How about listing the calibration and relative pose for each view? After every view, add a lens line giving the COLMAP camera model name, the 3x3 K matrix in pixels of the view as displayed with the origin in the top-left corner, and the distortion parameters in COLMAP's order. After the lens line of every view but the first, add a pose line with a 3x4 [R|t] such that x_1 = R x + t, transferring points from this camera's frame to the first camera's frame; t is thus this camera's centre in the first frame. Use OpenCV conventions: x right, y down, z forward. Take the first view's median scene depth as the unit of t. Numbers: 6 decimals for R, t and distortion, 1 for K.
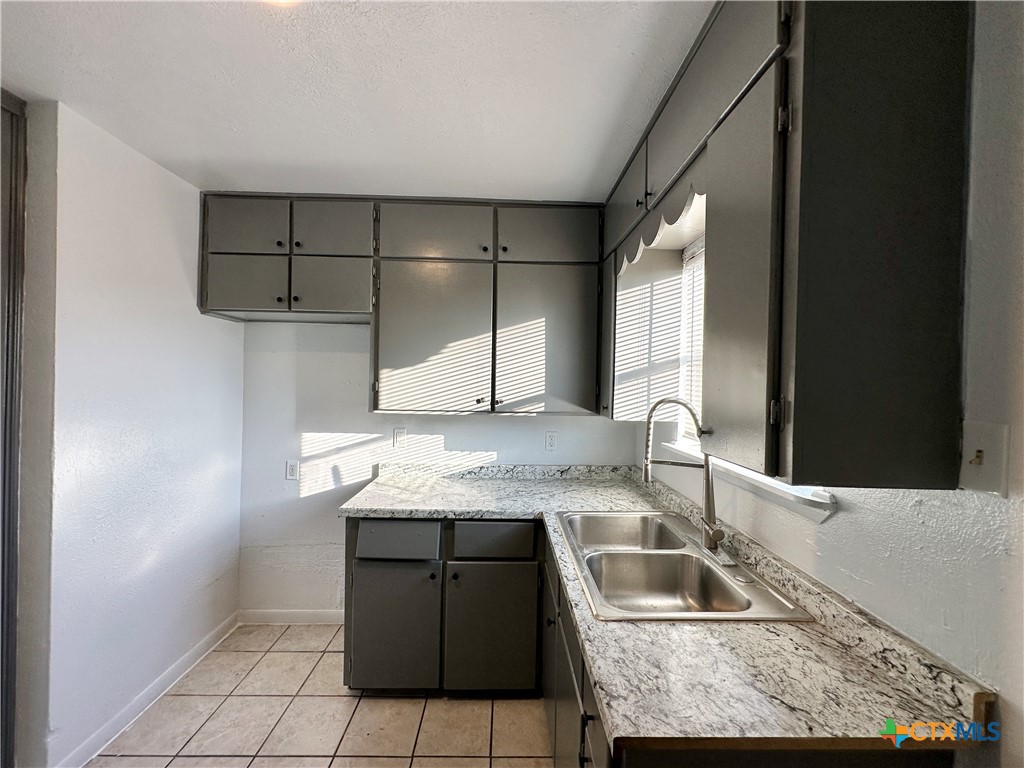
lens RADIAL K [[407.8, 0, 510.7], [0, 407.8, 383.7], [0, 0, 1]] dist [-0.002247, 0.000842]
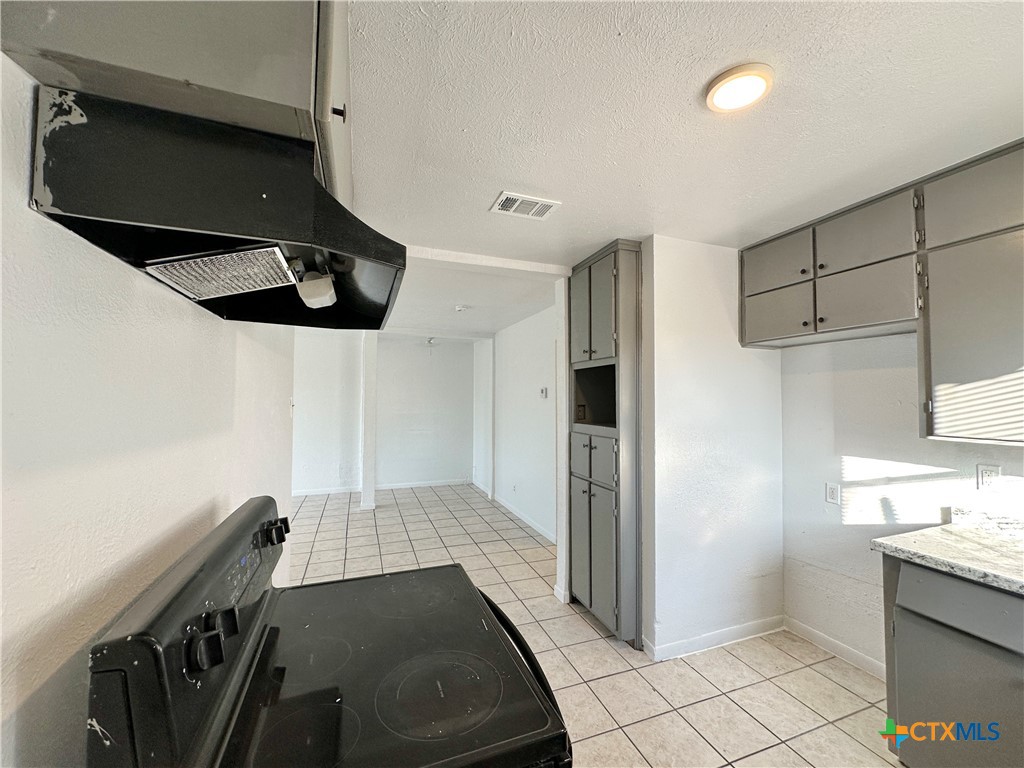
lens RADIAL K [[407.8, 0, 513.8], [0, 407.8, 384.6], [0, 0, 1]] dist [-0.002247, 0.000842]
pose [[0.334458, -0.050131, -0.941076, 0.161218], [-0.003763, 0.998505, -0.054528, 0.010369], [0.942403, 0.021779, 0.333769, -0.055923]]
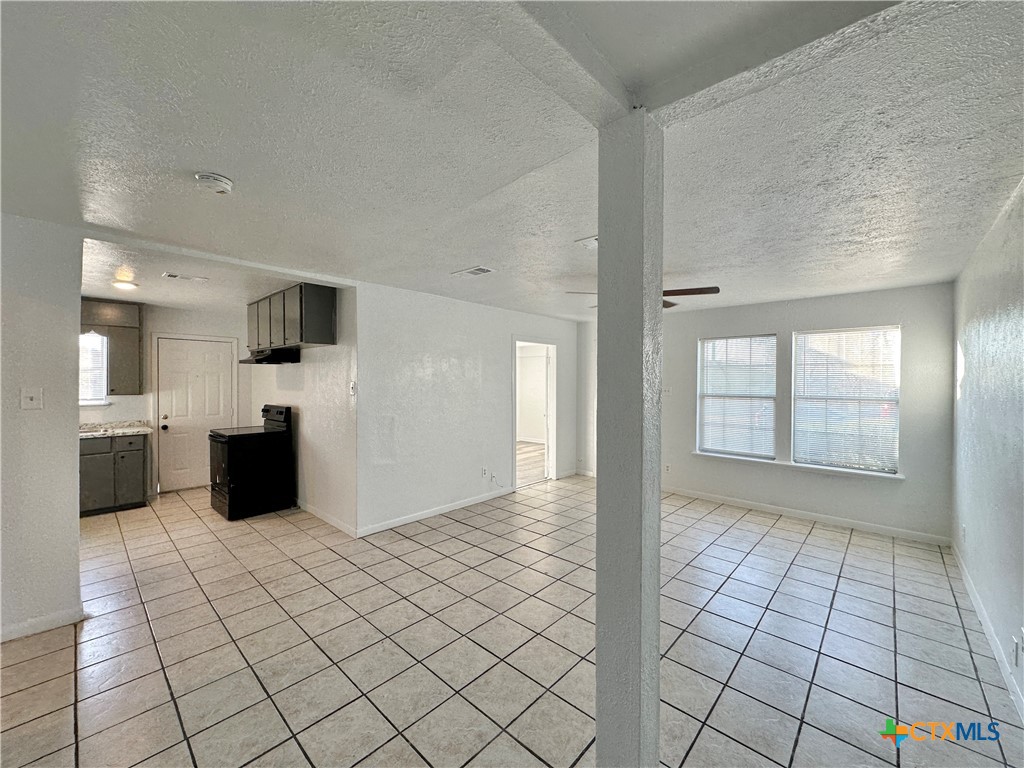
lens RADIAL K [[407.8, 0, 513.8], [0, 407.8, 383.9], [0, 0, 1]] dist [-0.002247, 0.000842]
pose [[-0.721358, -0.027903, 0.692000, -2.931204], [-0.012987, 0.999557, 0.026766, -0.067087], [-0.692441, 0.010321, -0.721401, 0.565568]]
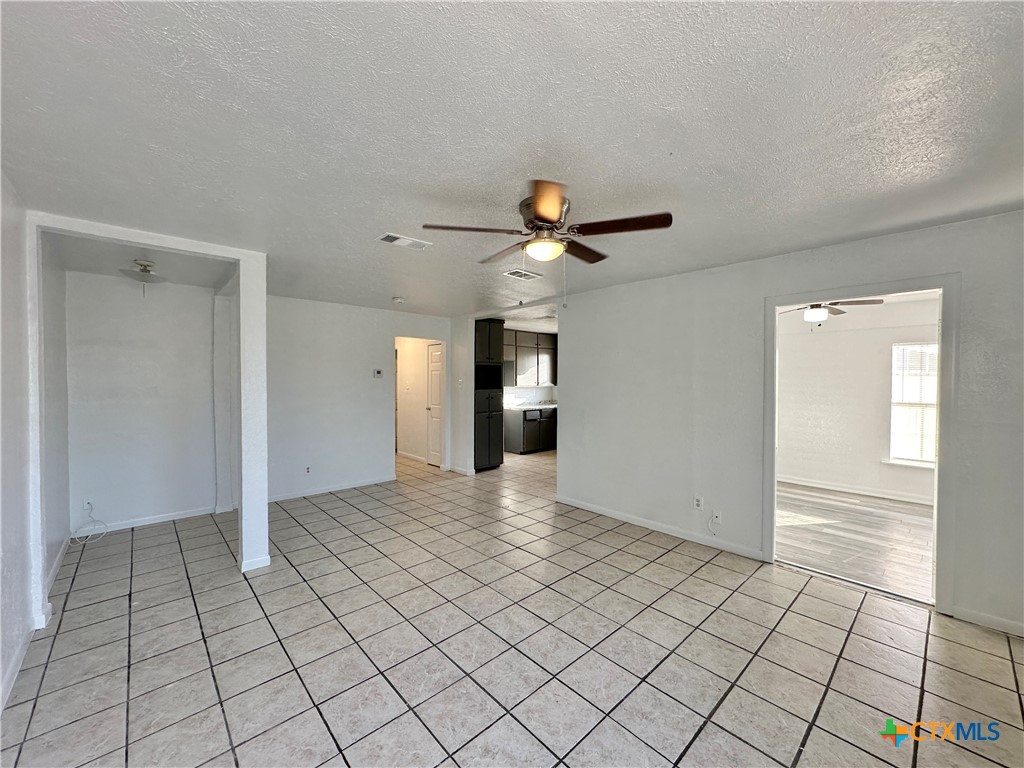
lens RADIAL K [[407.8, 0, 512.8], [0, 407.8, 380.7], [0, 0, 1]] dist [-0.002247, 0.000842]
pose [[0.746167, -0.020868, 0.665431, -2.886309], [0.015864, 0.999782, 0.013565, -0.035955], [-0.665570, 0.000435, 0.746336, -1.813909]]
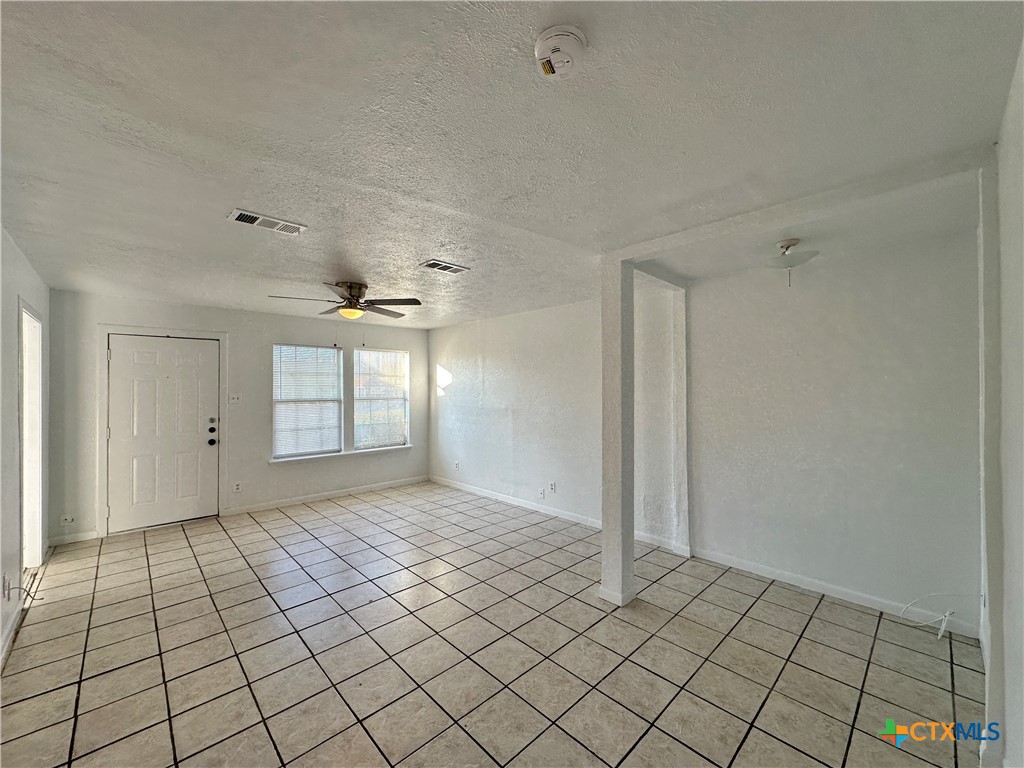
lens RADIAL K [[407.8, 0, 509.9], [0, 407.8, 385.6], [0, 0, 1]] dist [-0.002247, 0.000842]
pose [[-0.737263, -0.020548, -0.675293, -1.413080], [-0.016510, 0.999787, -0.012396, -0.032587], [0.675404, 0.002010, -0.737445, 0.709471]]
